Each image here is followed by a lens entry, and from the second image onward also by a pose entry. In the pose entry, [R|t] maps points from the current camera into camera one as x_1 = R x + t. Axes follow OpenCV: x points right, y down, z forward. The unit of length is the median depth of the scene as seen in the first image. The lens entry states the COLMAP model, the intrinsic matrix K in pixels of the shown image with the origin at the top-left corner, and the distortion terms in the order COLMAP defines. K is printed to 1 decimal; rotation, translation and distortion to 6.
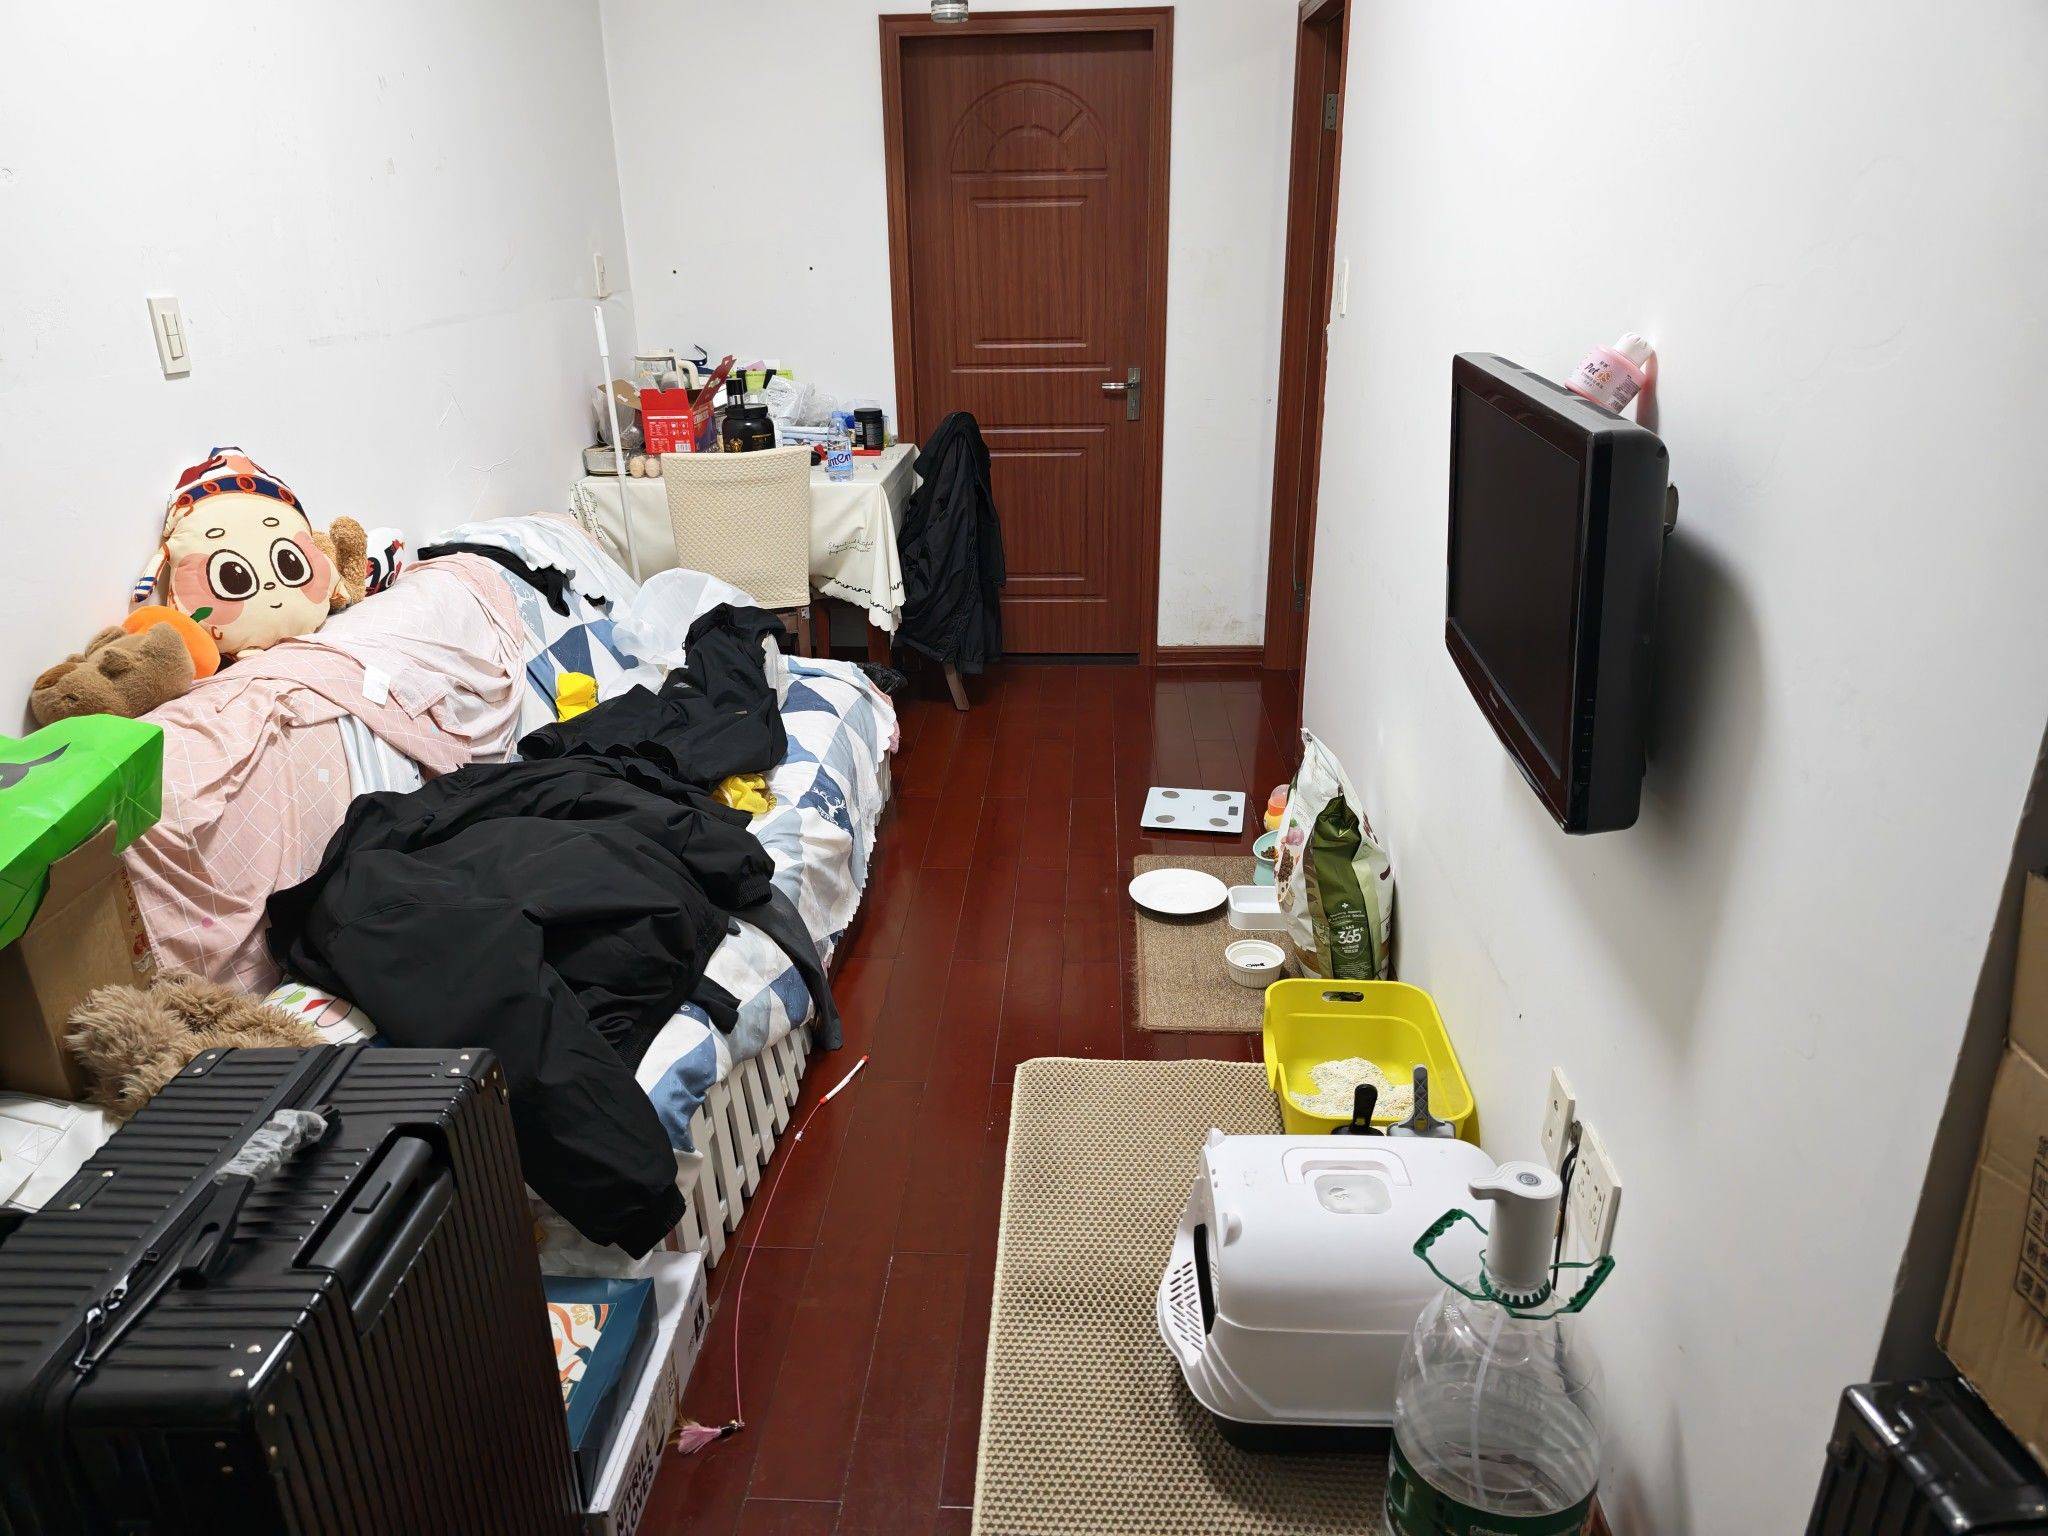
lens RADIAL K [[1404.1, 0, 1006.6], [0, 1404.1, 784.0], [0, 0, 1]] dist [0.021872, -0.033710]
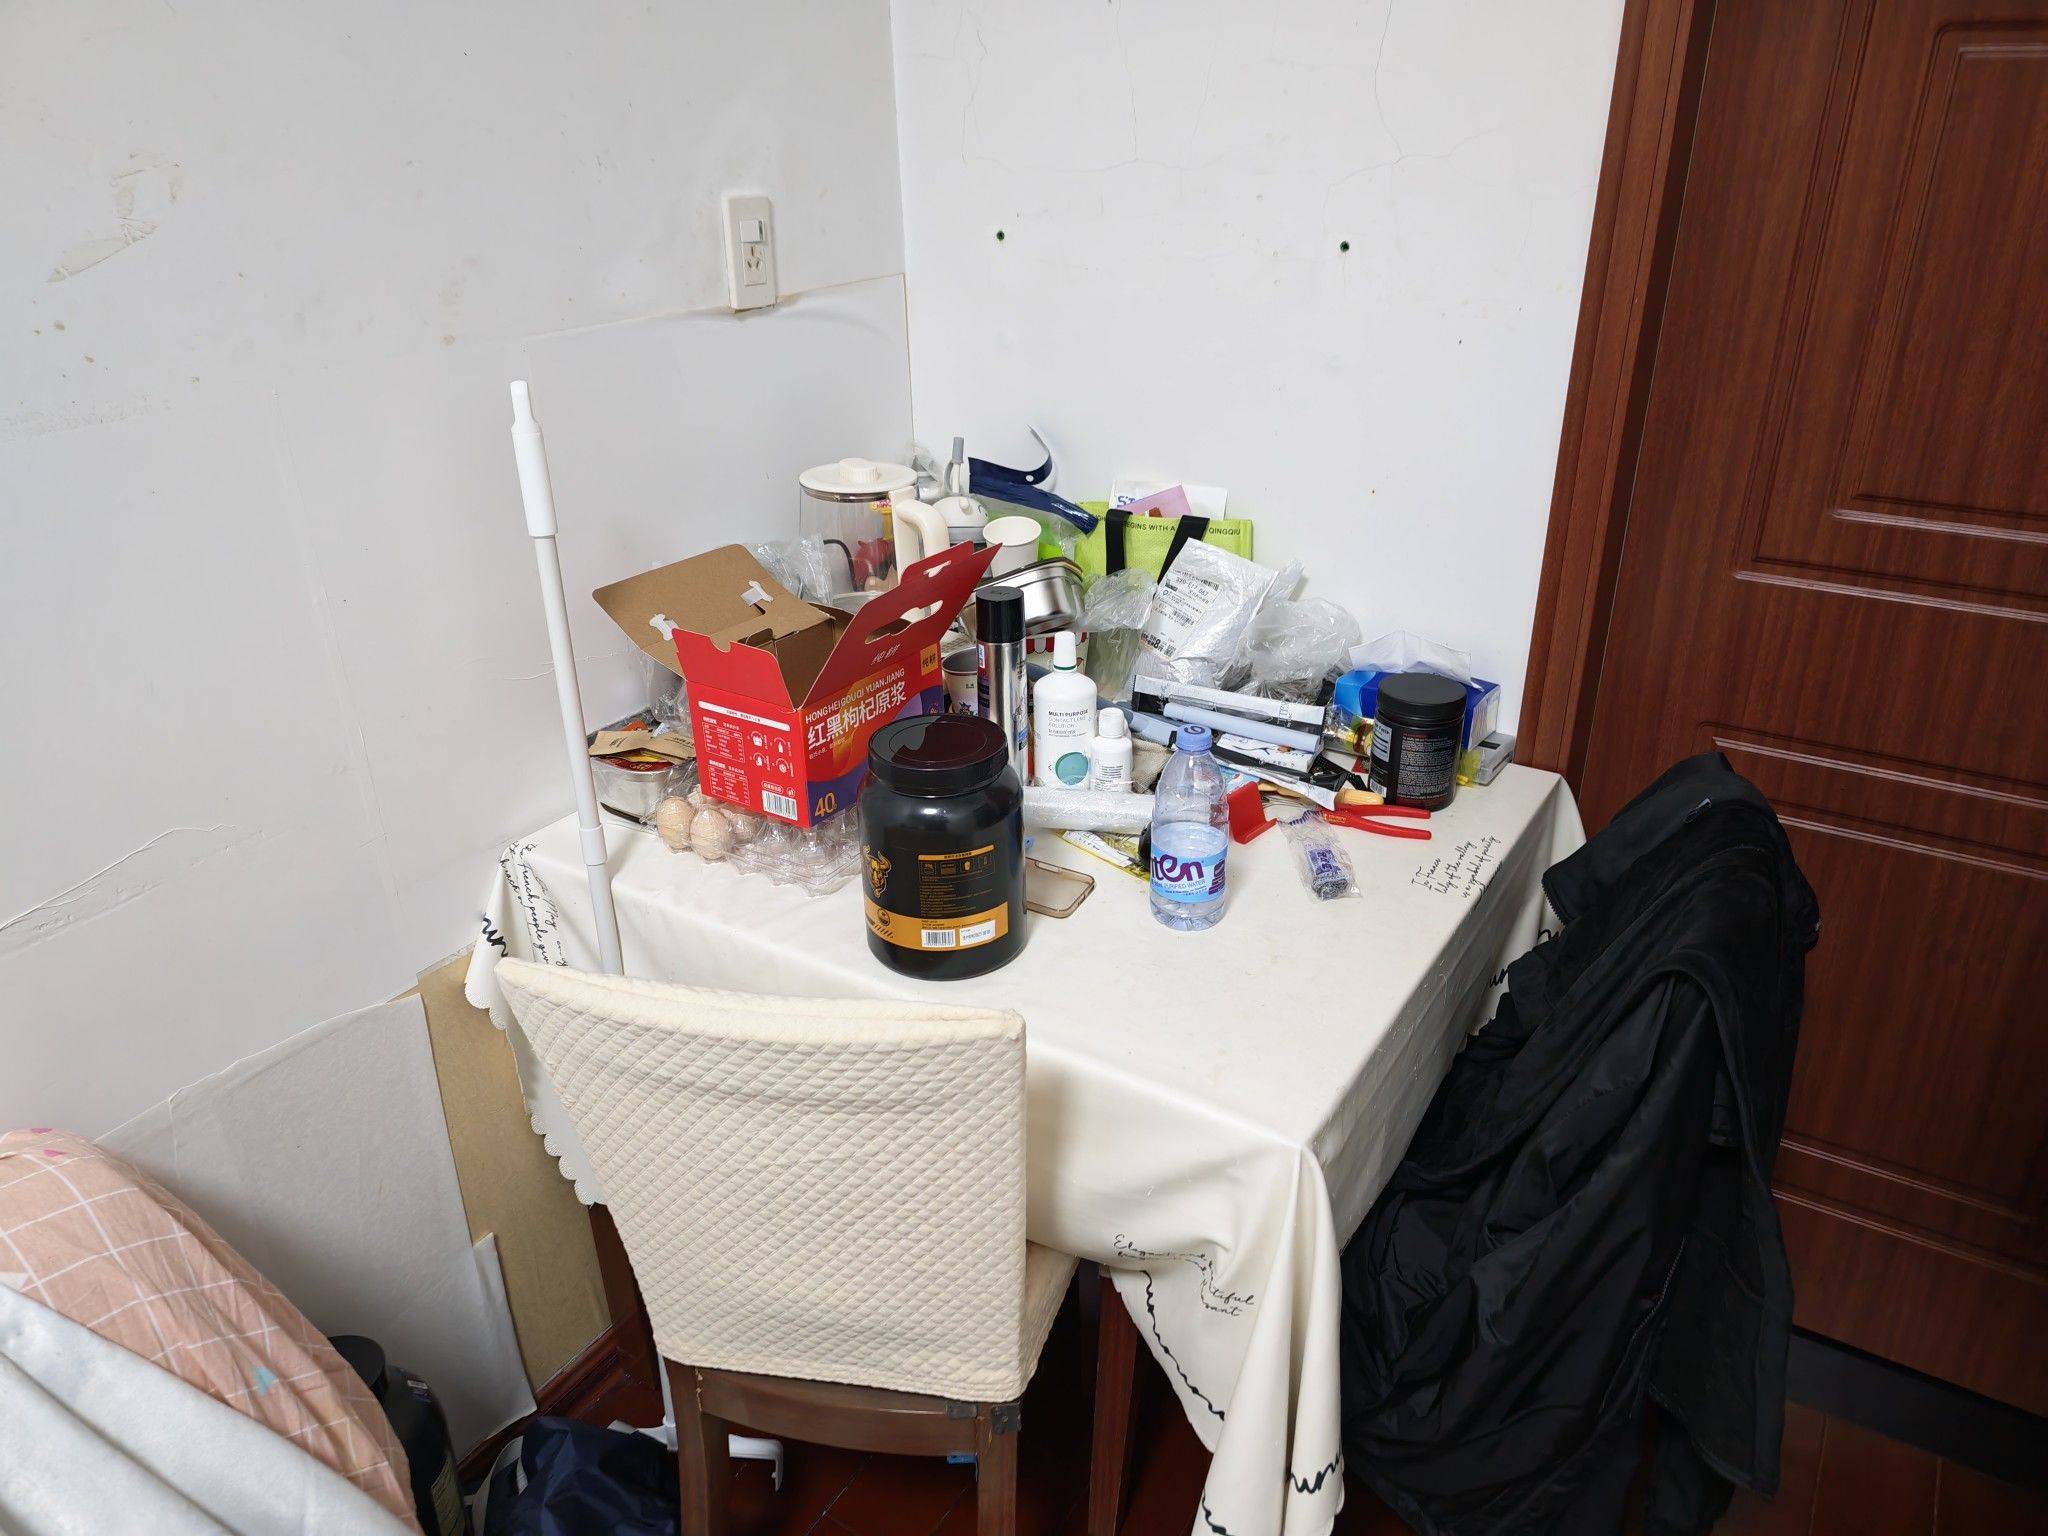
lens RADIAL K [[1404.1, 0, 999.6], [0, 1404.1, 796.6], [0, 0, 1]] dist [0.021872, -0.033710]
pose [[0.872990, 0.211166, -0.439656, -0.065533], [-0.180415, 0.977290, 0.111154, -0.493528], [0.453143, -0.017716, 0.891262, 1.248522]]
